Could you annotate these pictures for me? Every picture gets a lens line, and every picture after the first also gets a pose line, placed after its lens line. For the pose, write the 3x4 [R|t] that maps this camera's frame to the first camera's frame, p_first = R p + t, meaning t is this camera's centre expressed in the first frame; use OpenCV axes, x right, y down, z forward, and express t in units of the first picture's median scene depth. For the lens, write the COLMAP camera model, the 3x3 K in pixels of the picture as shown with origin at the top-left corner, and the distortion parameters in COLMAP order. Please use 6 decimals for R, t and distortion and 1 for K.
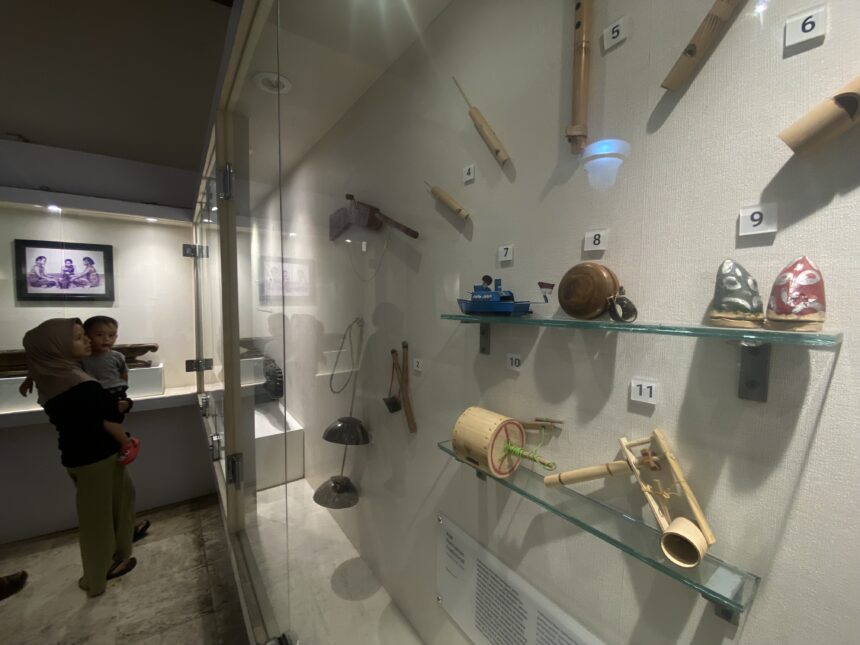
lens RADIAL K [[350.7, 0, 427.1], [0, 350.7, 317.8], [0, 0, 1]] dist [0.032348, -0.029406]
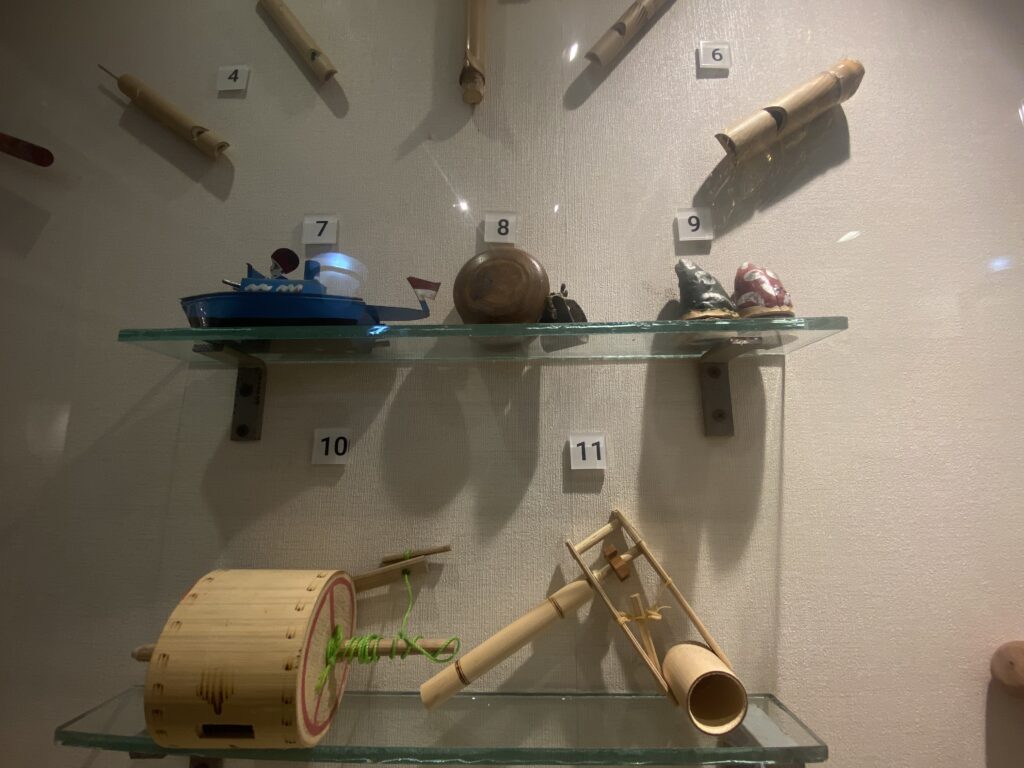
lens RADIAL K [[417.6, 0, 508.6], [0, 417.6, 378.4], [0, 0, 1]] dist [0.032348, -0.029406]
pose [[0.605179, 0.139176, 0.783829, -0.074256], [0.048075, 0.976414, -0.210488, 0.212435], [-0.794636, 0.165066, 0.584214, 0.604898]]
